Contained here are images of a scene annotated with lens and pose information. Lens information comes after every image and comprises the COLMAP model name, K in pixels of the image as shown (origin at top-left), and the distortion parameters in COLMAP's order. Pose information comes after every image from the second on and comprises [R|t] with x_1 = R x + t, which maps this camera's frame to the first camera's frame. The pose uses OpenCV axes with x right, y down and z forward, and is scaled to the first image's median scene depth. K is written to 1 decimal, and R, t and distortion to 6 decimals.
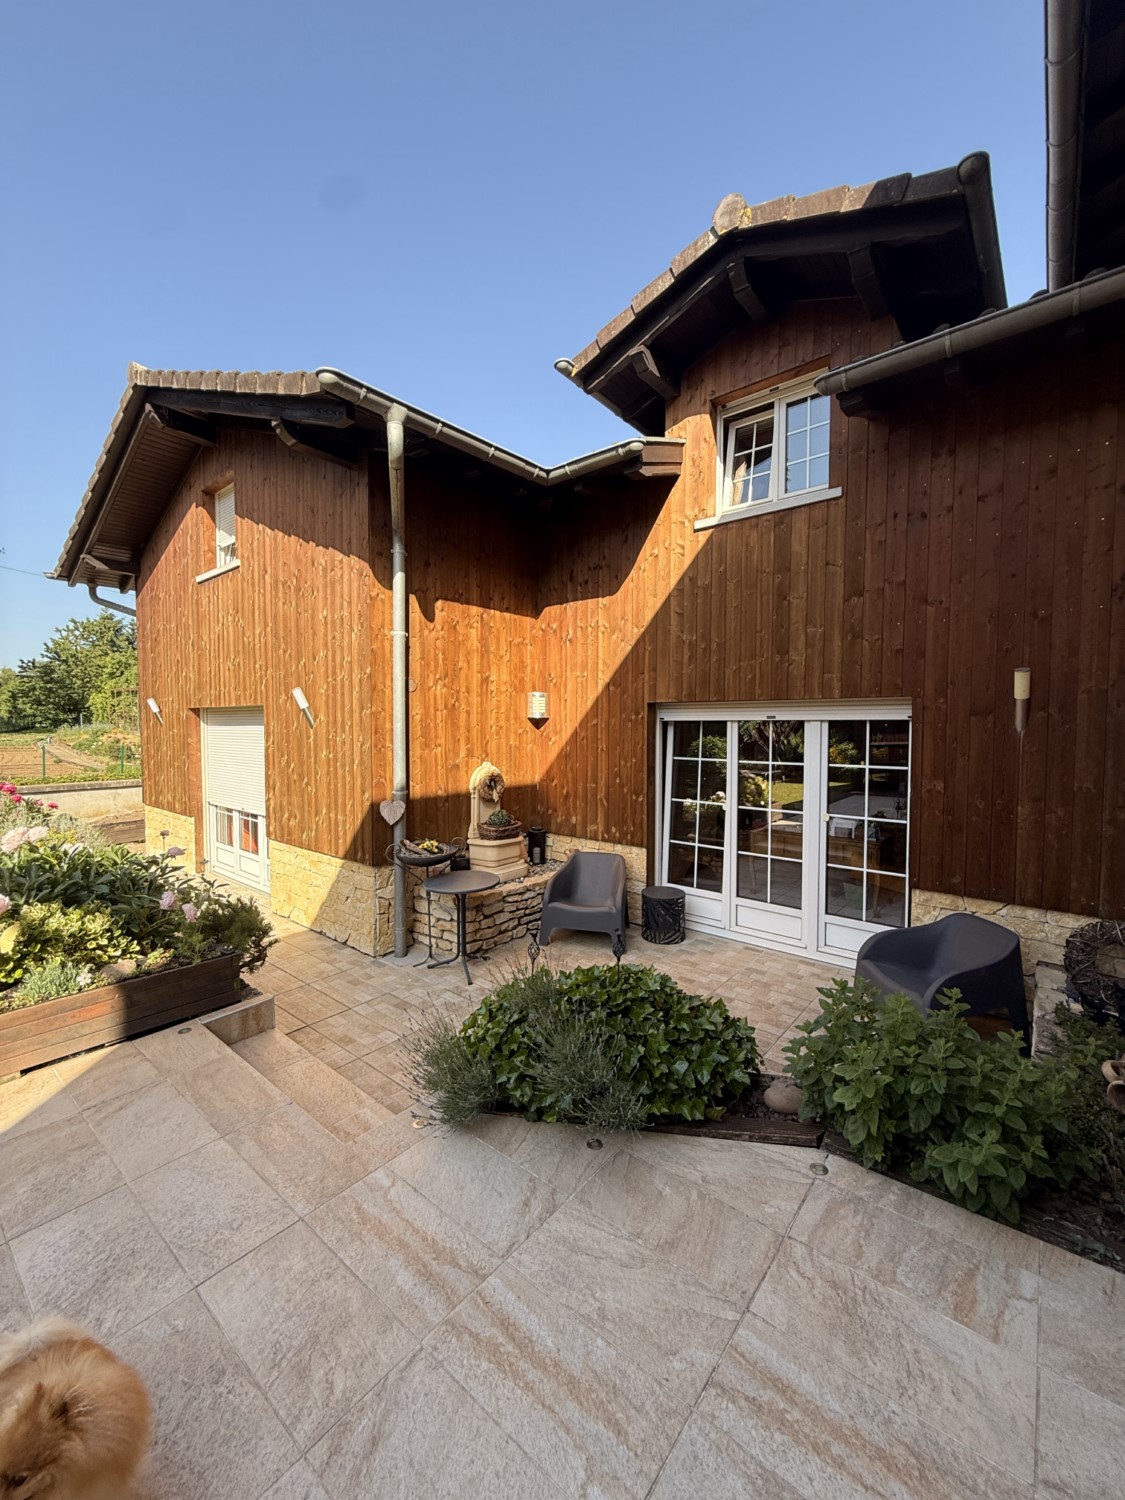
lens RADIAL K [[598.1, 0, 558.2], [0, 598.1, 748.5], [0, 0, 1]] dist [0.001459, 0.000118]
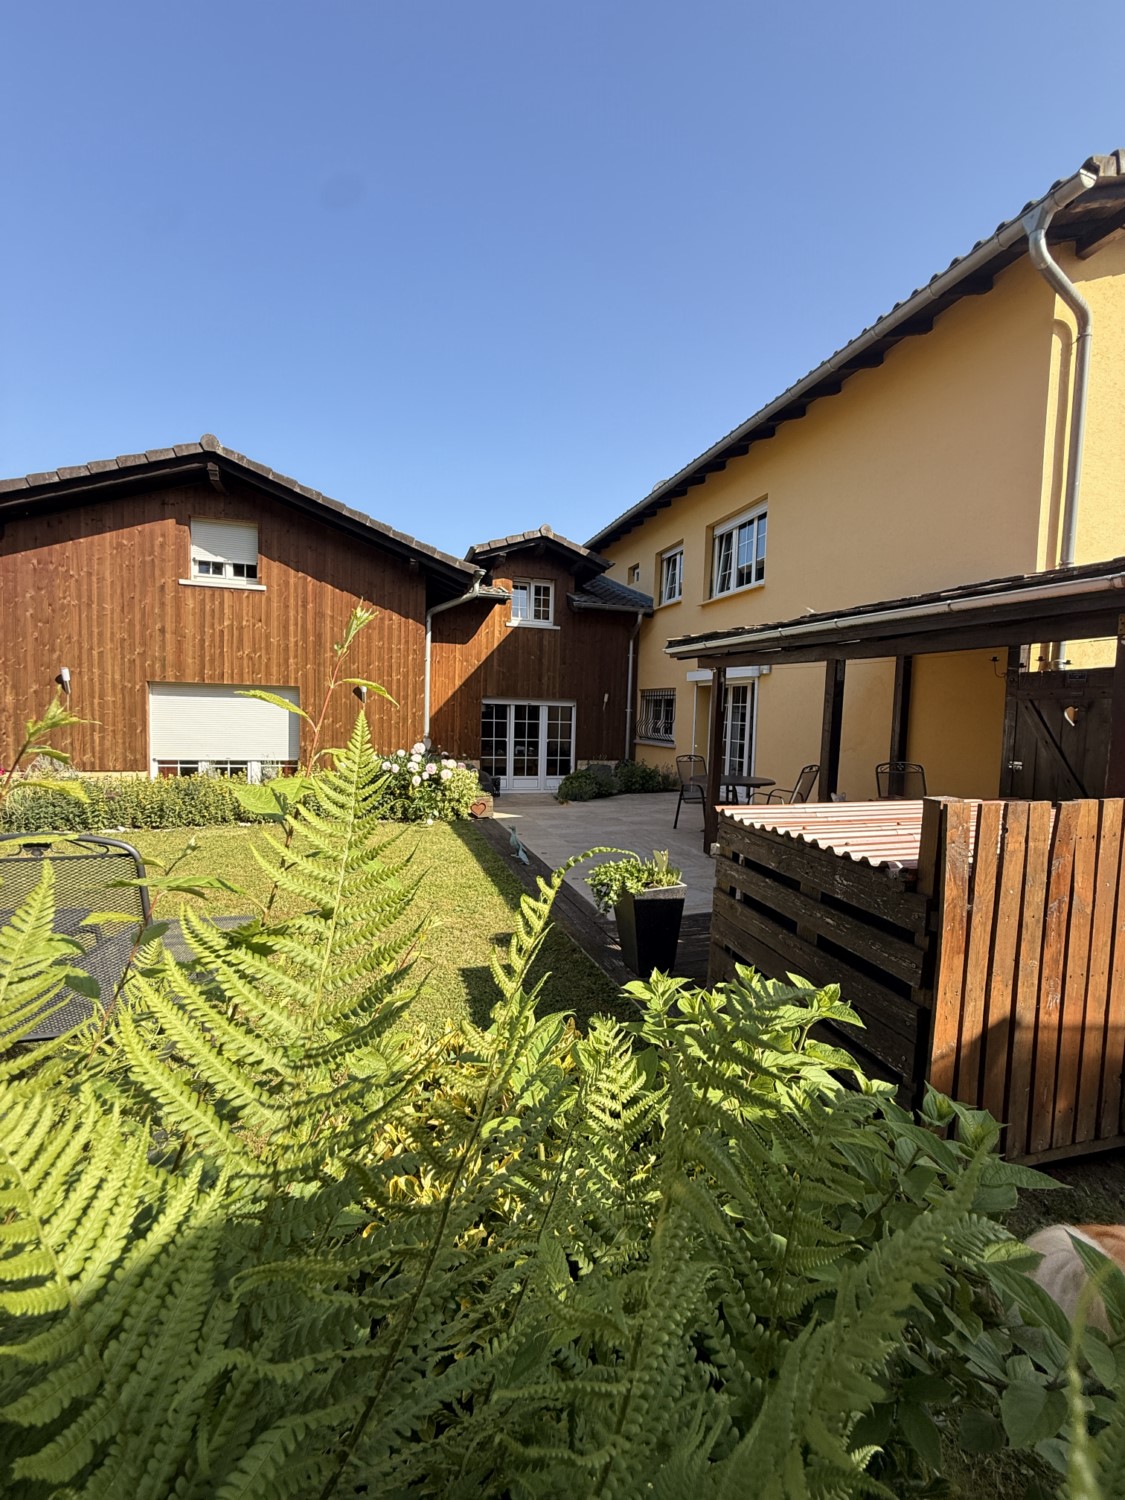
lens RADIAL K [[598.1, 0, 559.4], [0, 598.1, 747.3], [0, 0, 1]] dist [0.001459, 0.000118]
pose [[0.554911, -0.031511, 0.831313, -1.887441], [0.004570, 0.999383, 0.034831, 0.051384], [-0.831897, -0.015529, 0.554713, -0.602023]]
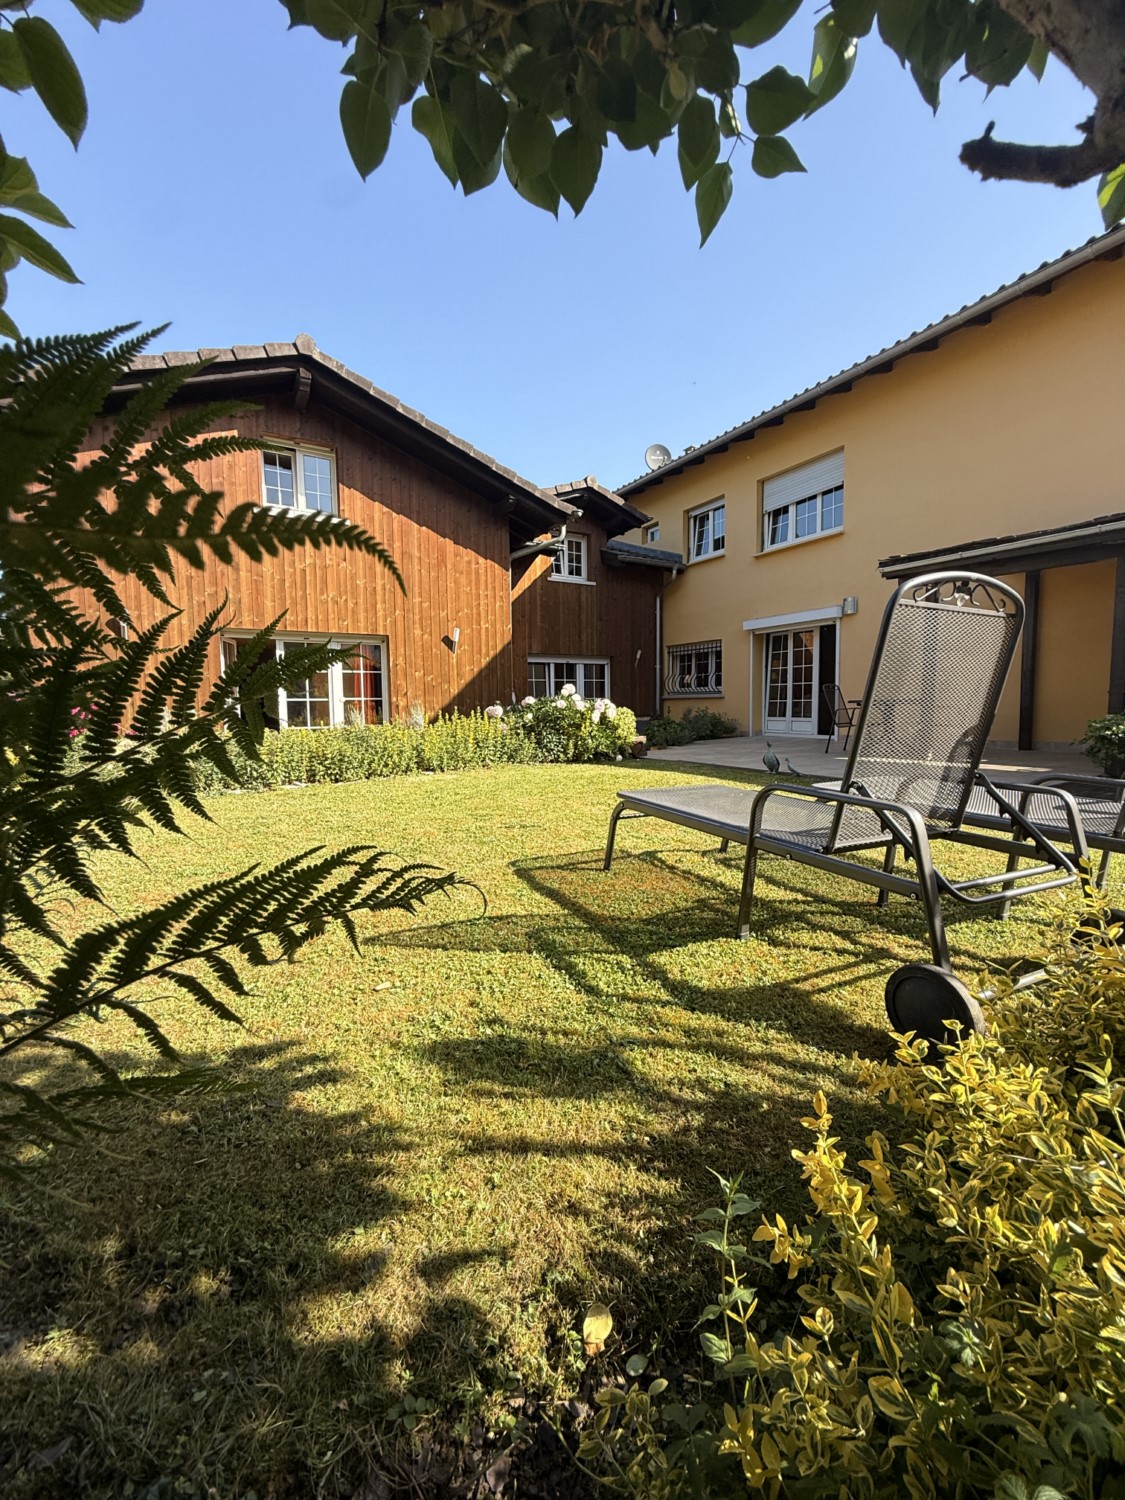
lens RADIAL K [[598.1, 0, 559.8], [0, 598.1, 746.0], [0, 0, 1]] dist [0.001459, 0.000118]
pose [[0.343644, -0.068895, 0.936569, -2.243974], [0.051514, 0.997187, 0.054452, 0.179978], [-0.937686, 0.029535, 0.346226, 0.172484]]
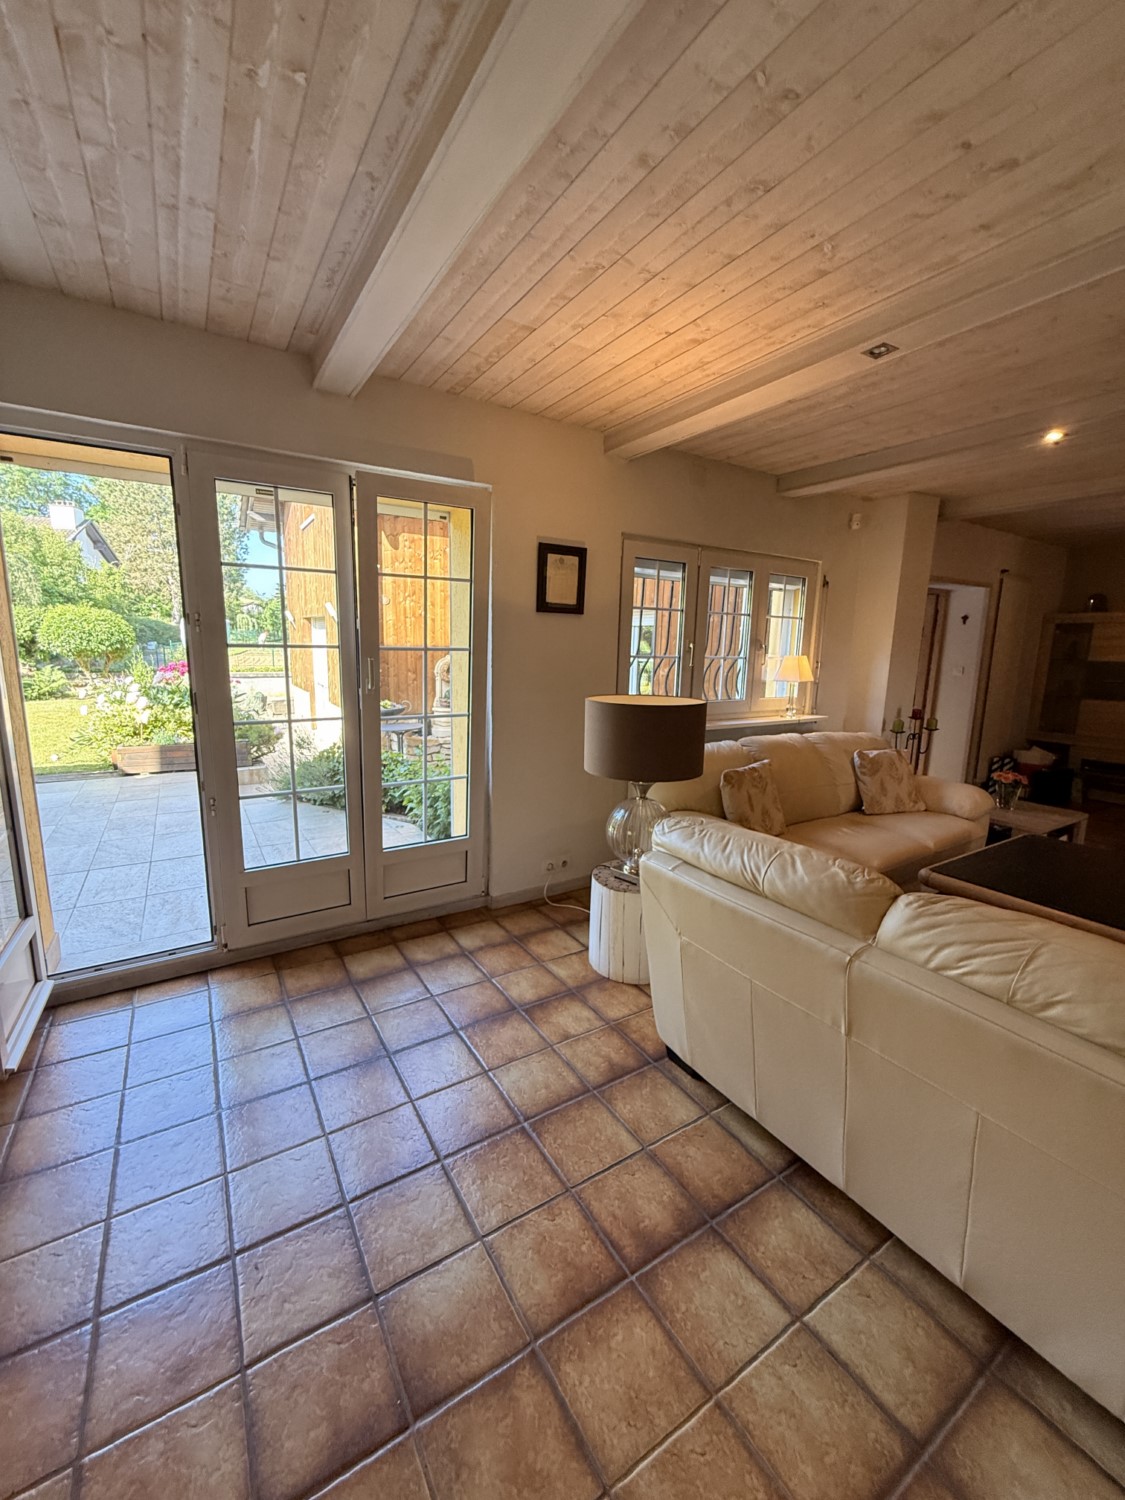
lens RADIAL K [[598.1, 0, 565.5], [0, 598.1, 750.2], [0, 0, 1]] dist [0.001459, 0.000118]
pose [[0.950227, 0.073429, -0.302781, 0.759499], [-0.032759, 0.989990, 0.137280, 0.053350], [0.309831, -0.120528, 0.943121, -0.380078]]
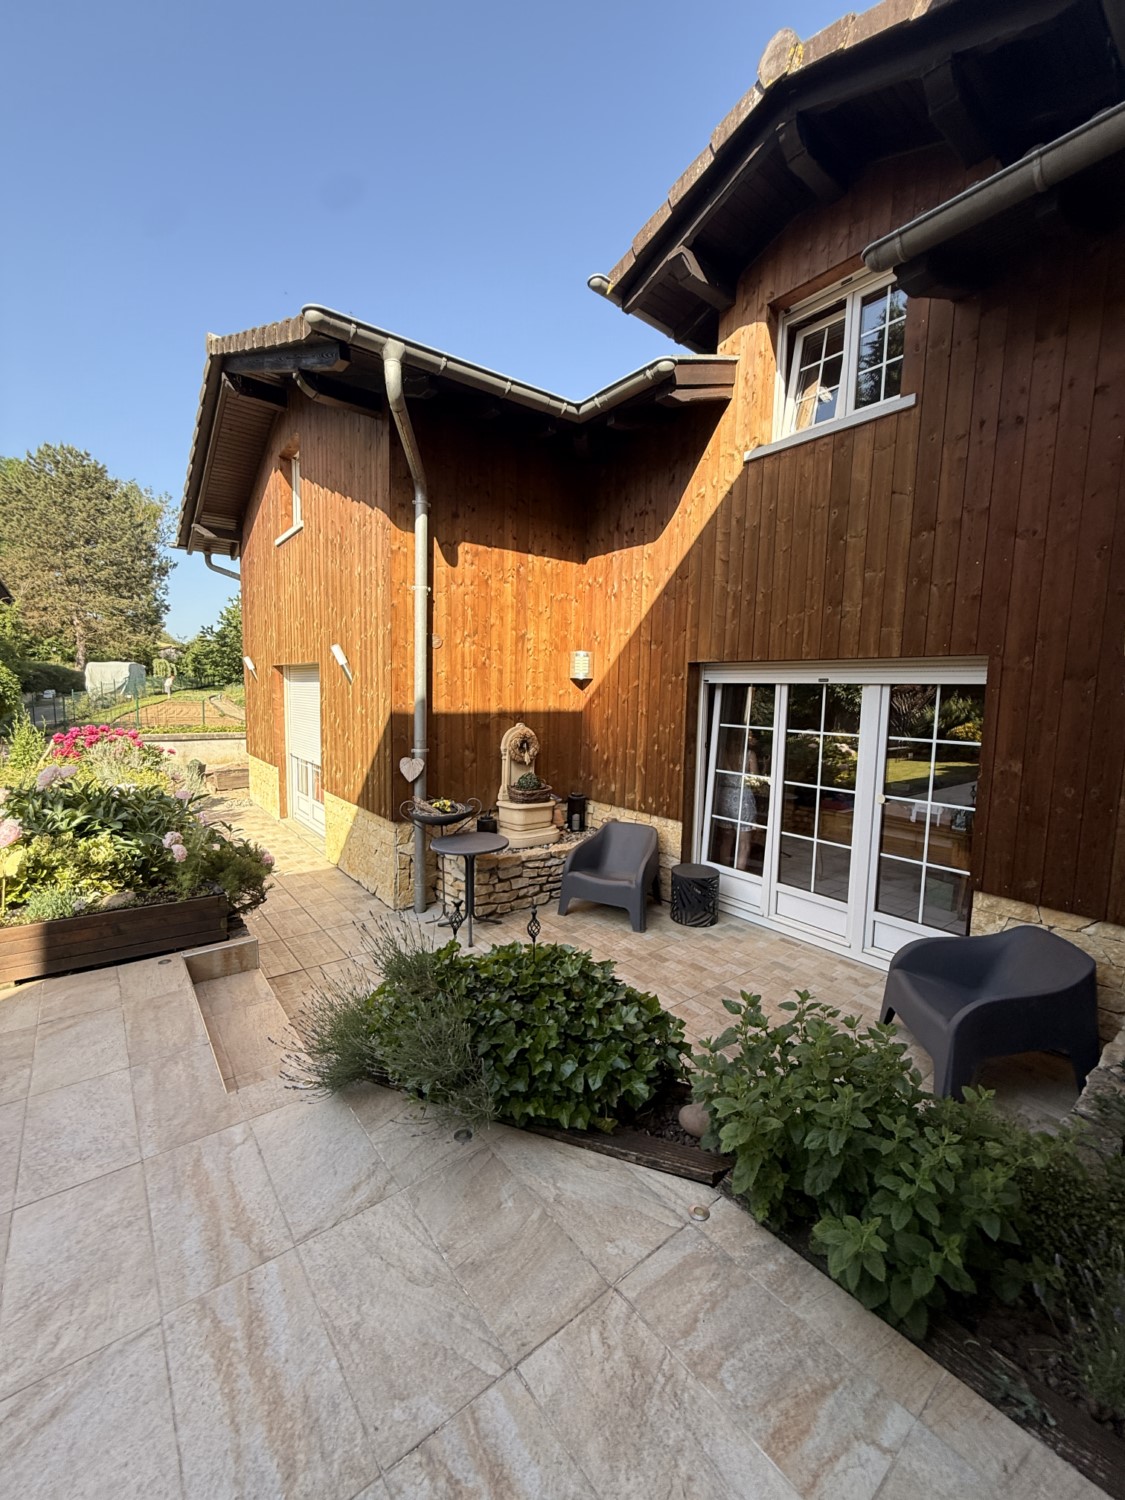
lens RADIAL K [[598.1, 0, 561.8], [0, 598.1, 749.0], [0, 0, 1]] dist [0.001459, 0.000118]
pose [[0.977947, 0.039878, -0.205010, 0.182860], [-0.028549, 0.997913, 0.057927, 0.007778], [0.206892, -0.050796, 0.977044, 0.083901]]
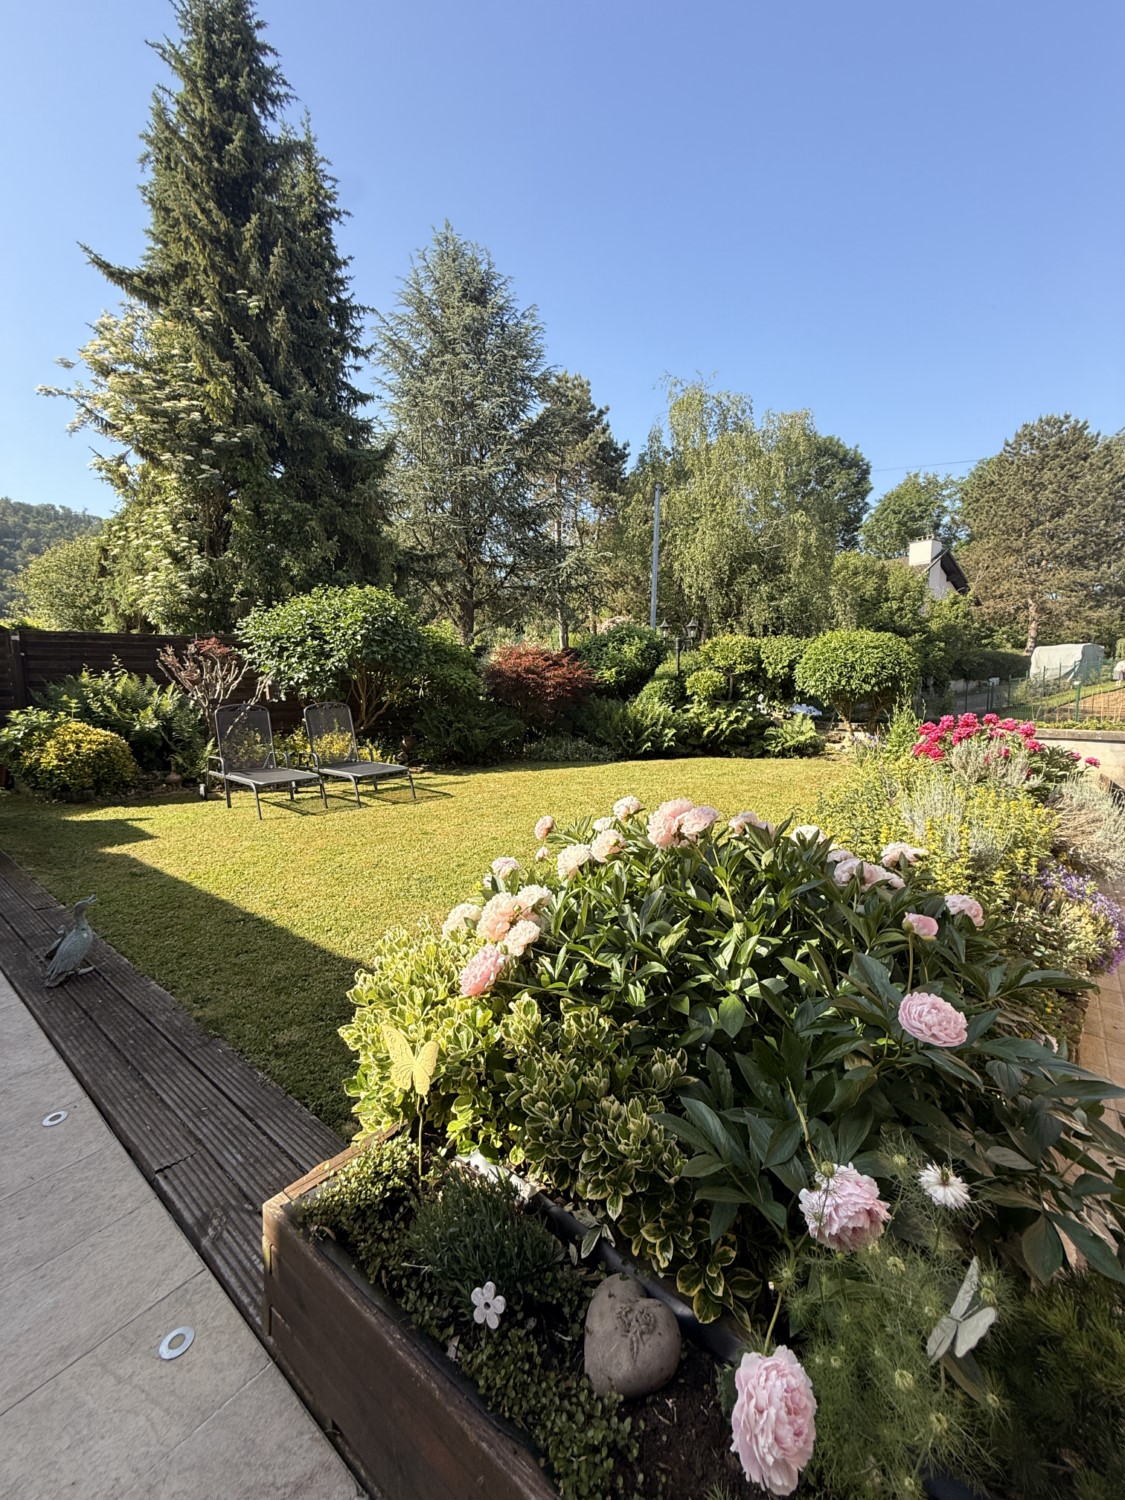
lens RADIAL K [[598.1, 0, 565.7], [0, 598.1, 745.0], [0, 0, 1]] dist [0.001459, 0.000118]
pose [[0.022051, 0.111504, -0.993519, -0.324624], [-0.025885, 0.993491, 0.110926, 0.029629], [0.999422, 0.023272, 0.024794, 0.667867]]
